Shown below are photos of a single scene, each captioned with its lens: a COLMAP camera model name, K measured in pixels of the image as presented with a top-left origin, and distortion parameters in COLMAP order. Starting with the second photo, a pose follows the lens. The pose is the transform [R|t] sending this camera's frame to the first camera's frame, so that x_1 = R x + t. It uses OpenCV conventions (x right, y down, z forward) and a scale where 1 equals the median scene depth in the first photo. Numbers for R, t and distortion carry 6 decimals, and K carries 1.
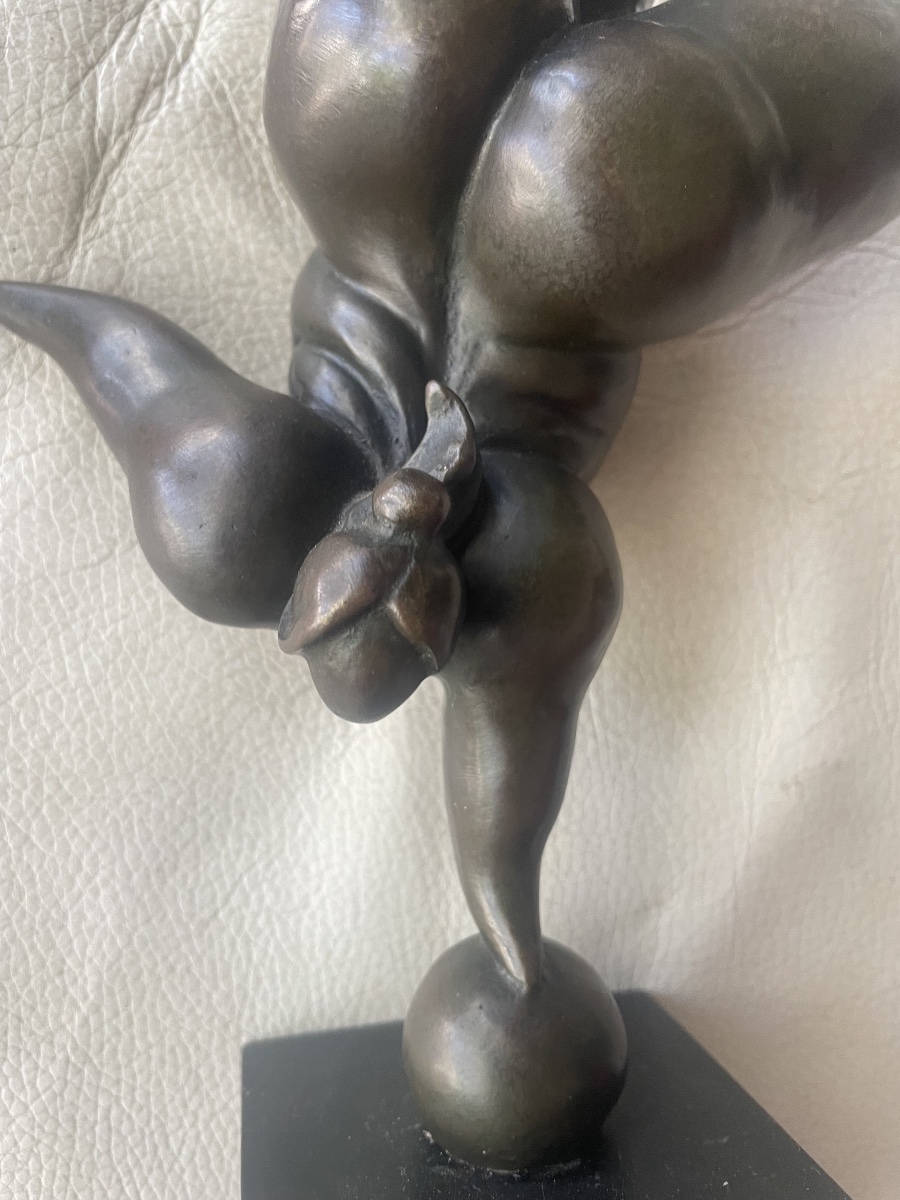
lens RADIAL K [[941.7, 0, 425.9], [0, 941.7, 606.0], [0, 0, 1]] dist [0.072499, -0.137403]
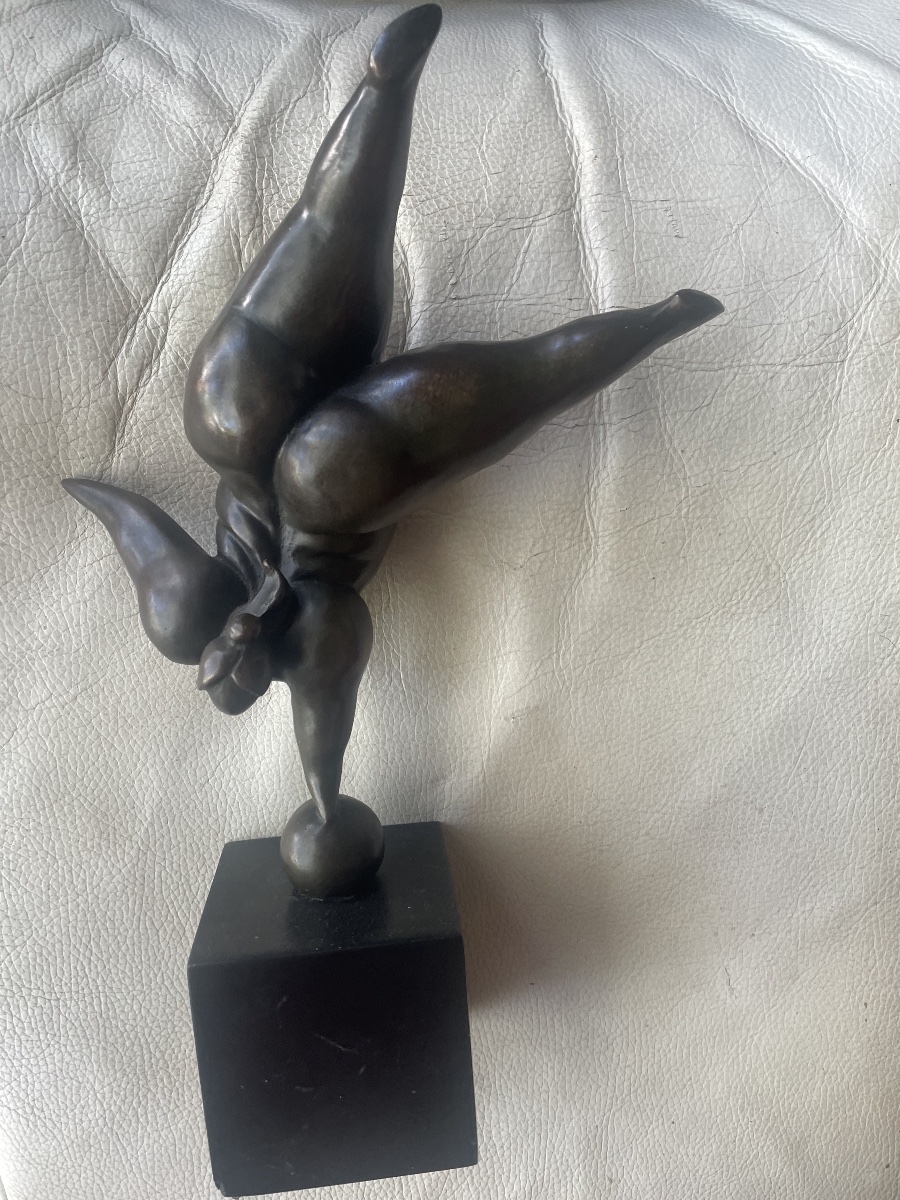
lens RADIAL K [[927.5, 0, 439.3], [0, 927.5, 597.5], [0, 0, 1]] dist [0.050220, -0.068864]
pose [[0.994262, -0.003663, -0.106906, 0.493998], [0.020713, 0.987090, 0.158823, -0.375261], [0.104944, -0.160127, 0.981502, -0.845730]]
